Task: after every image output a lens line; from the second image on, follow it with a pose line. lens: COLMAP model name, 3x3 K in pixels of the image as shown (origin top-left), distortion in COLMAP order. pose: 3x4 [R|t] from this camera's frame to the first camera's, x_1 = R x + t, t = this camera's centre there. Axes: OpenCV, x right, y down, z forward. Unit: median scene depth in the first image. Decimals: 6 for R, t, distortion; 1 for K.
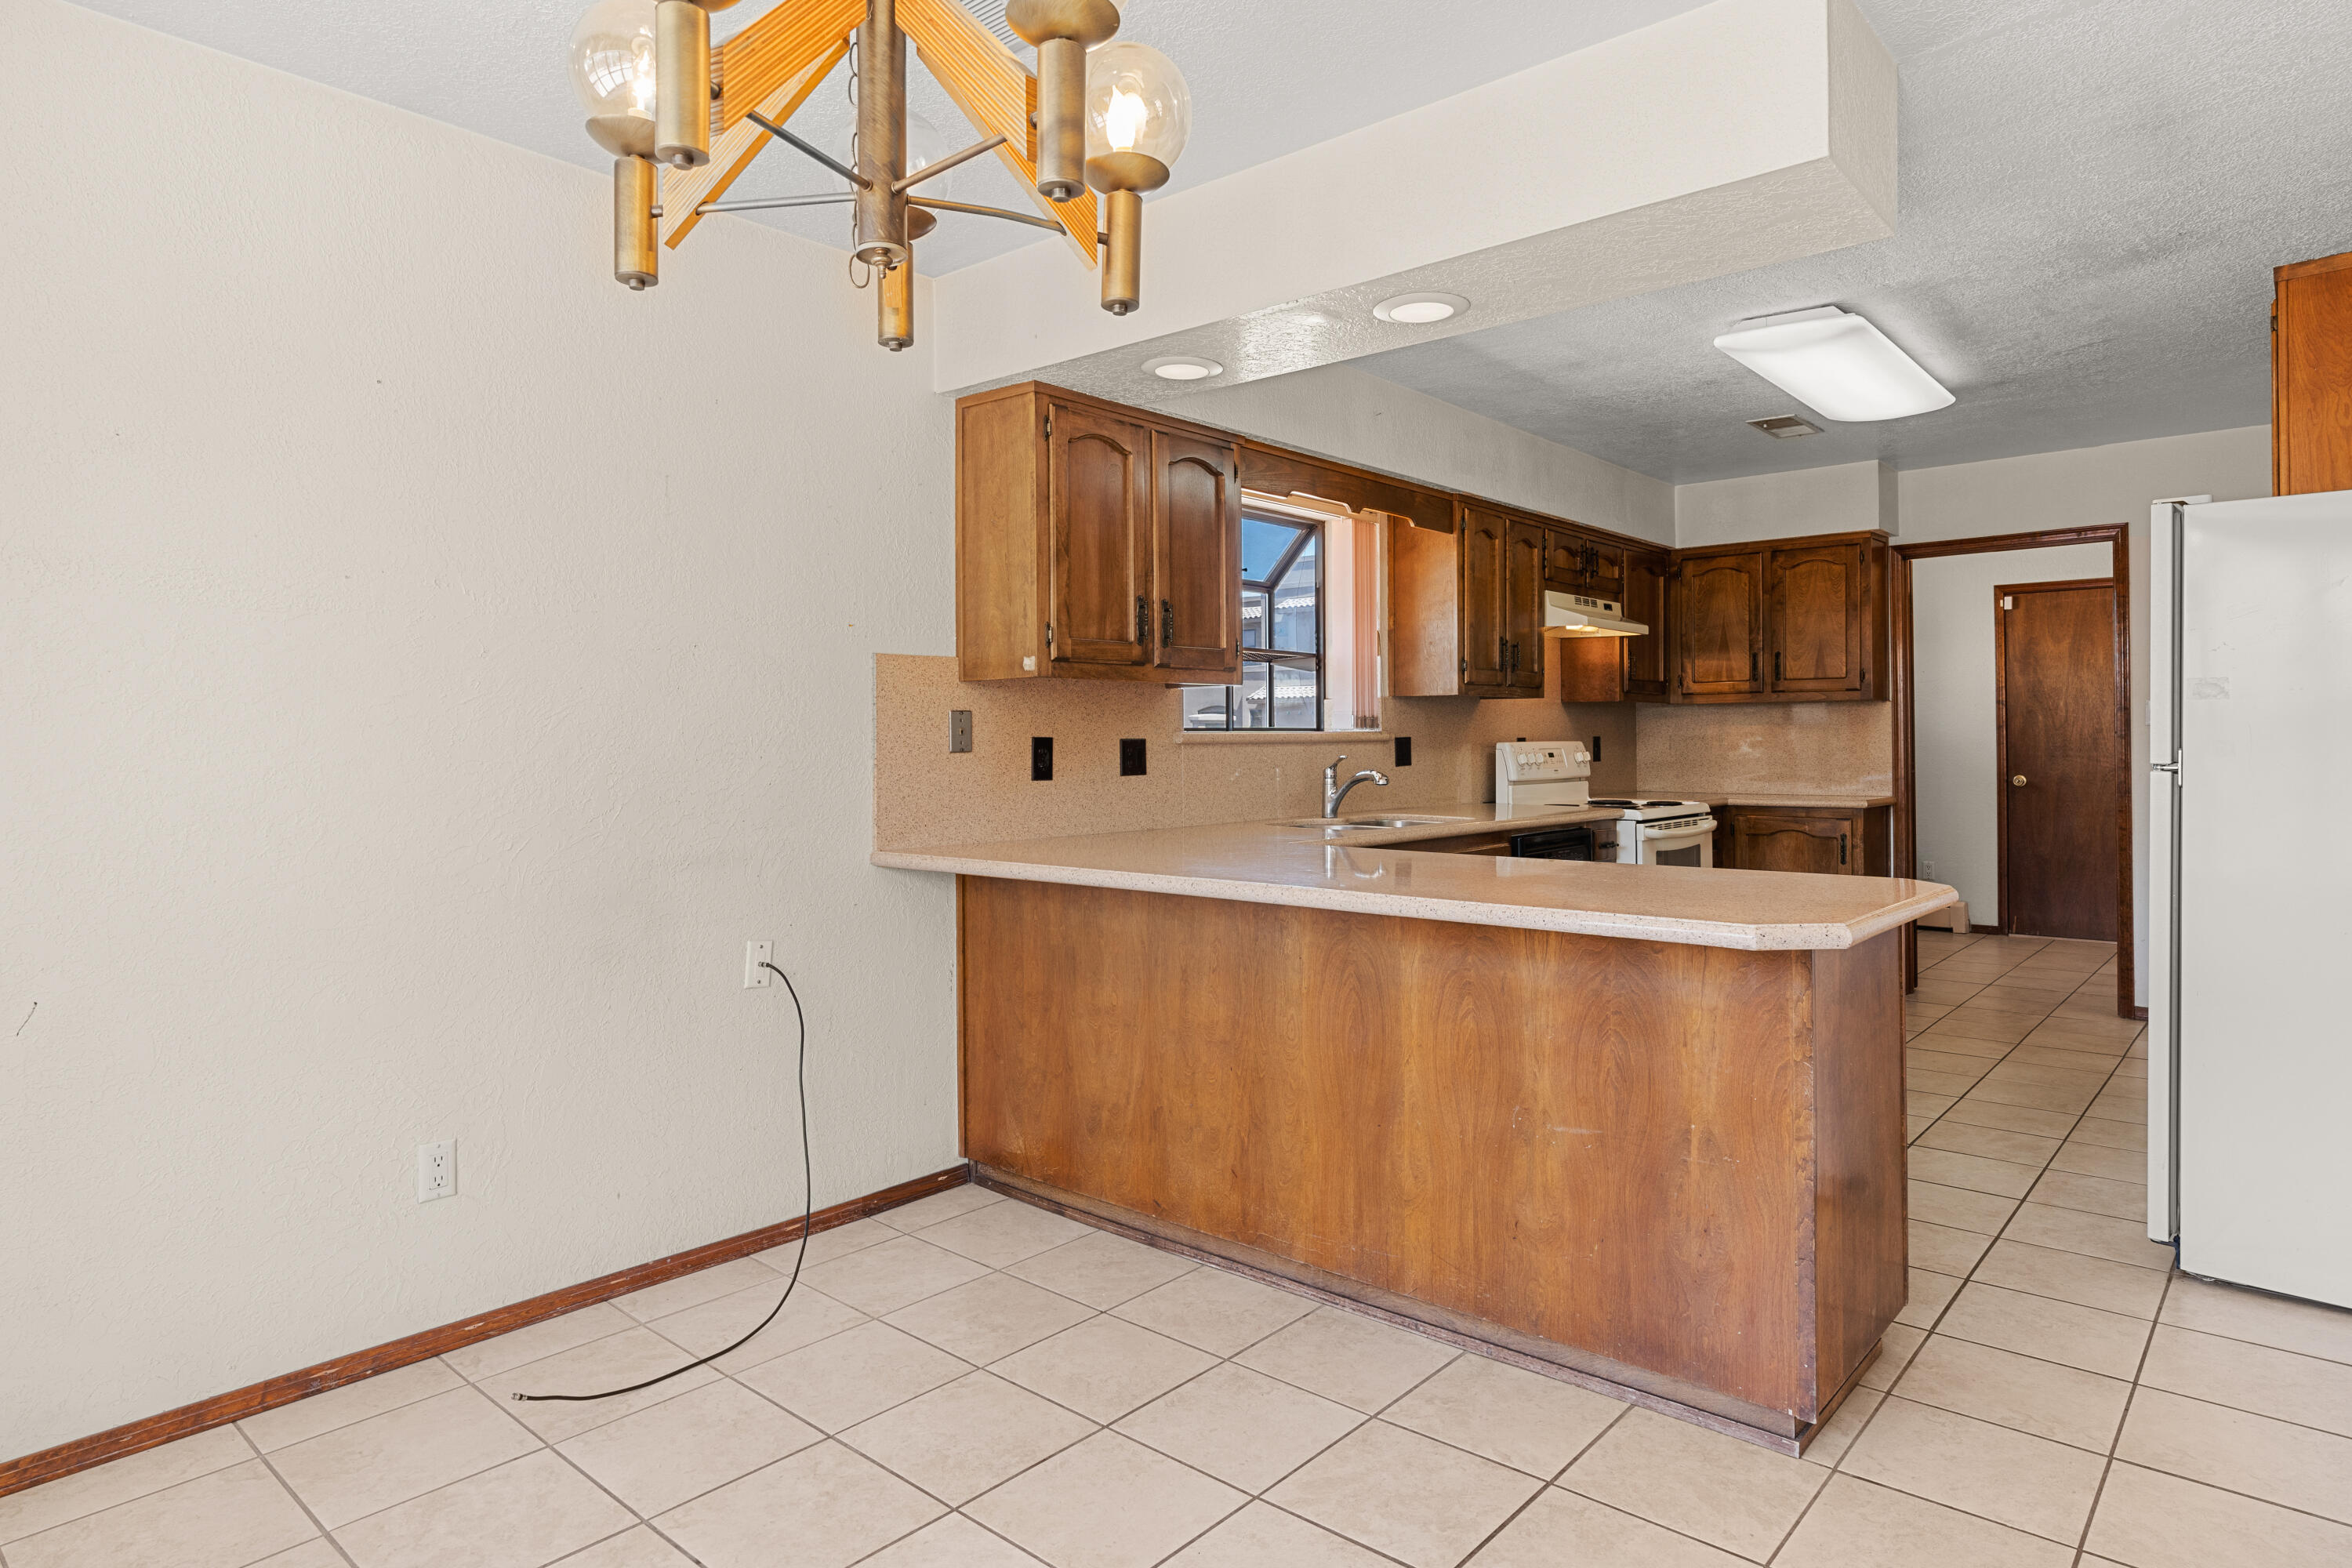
lens RADIAL K [[1338.6, 0, 1175.2], [0, 1338.6, 738.7], [0, 0, 1]] dist [0.004336, 0.001787]
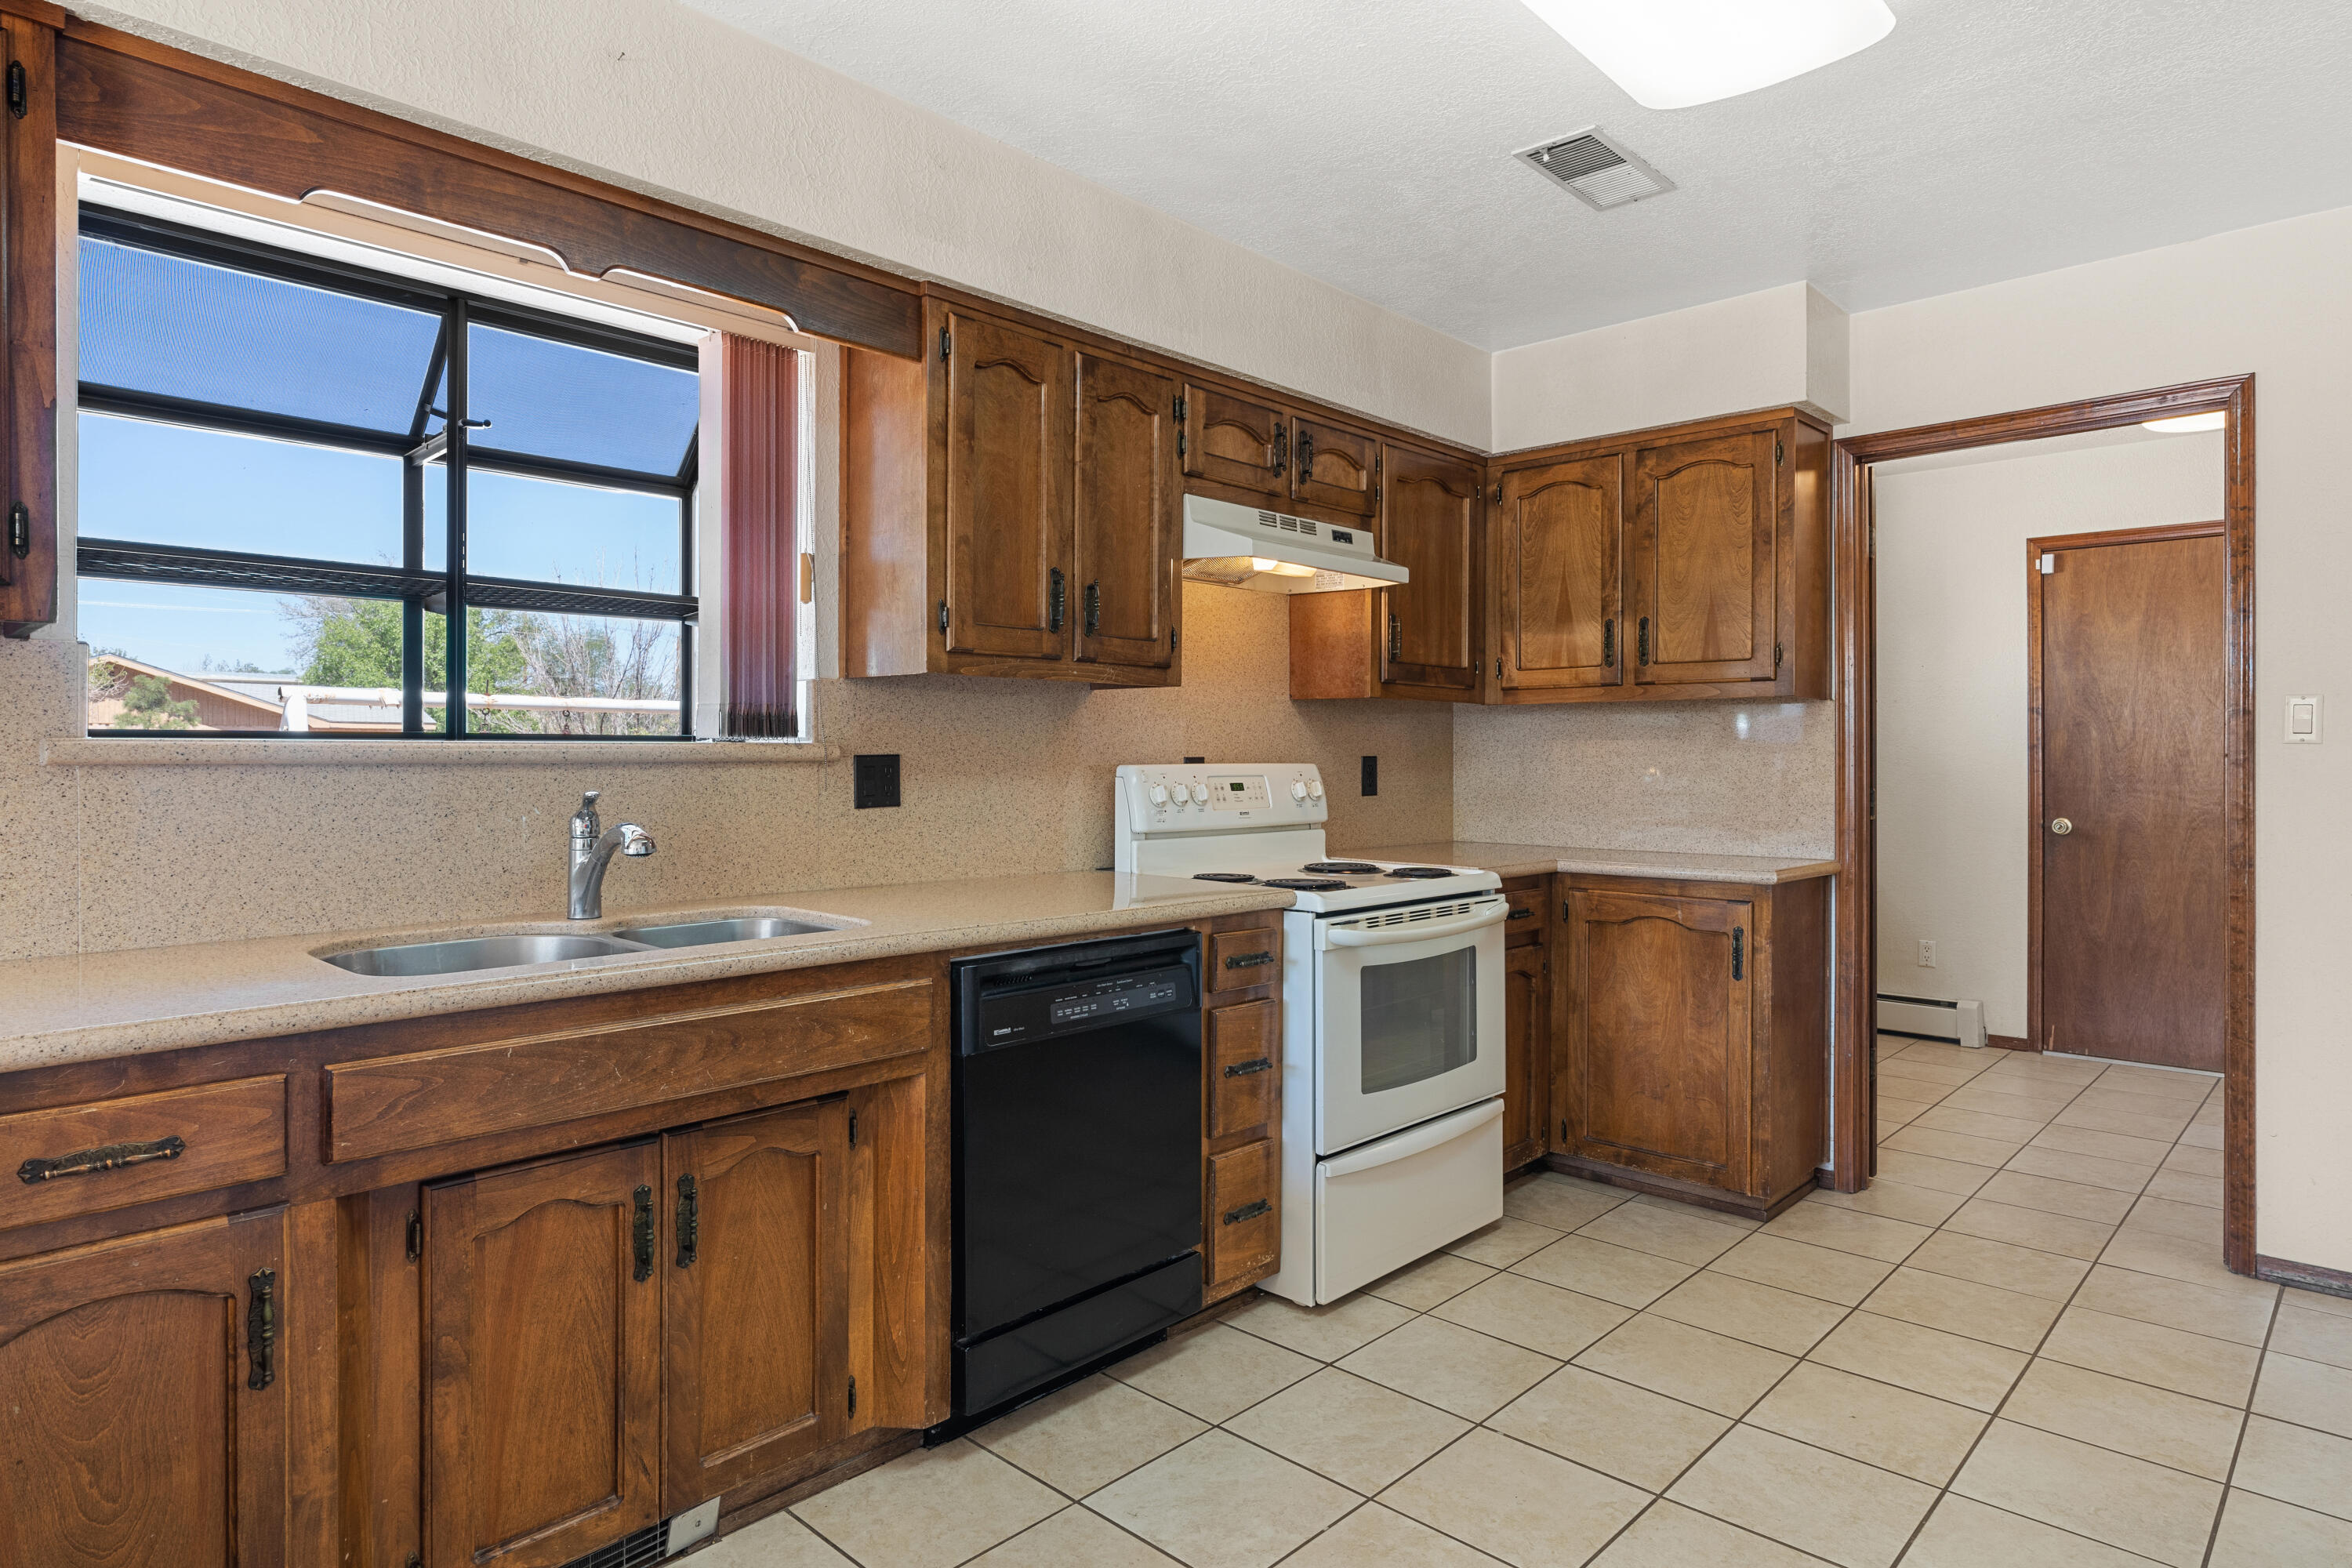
lens RADIAL K [[1334.6, 0, 1164.7], [0, 1334.6, 763.4], [0, 0, 1]] dist [-0.002093, 0.001441]
pose [[0.999155, 0.007424, -0.040429, 0.260723], [-0.007194, 0.999957, 0.005824, -0.001228], [0.040470, -0.005528, 0.999165, 0.395149]]
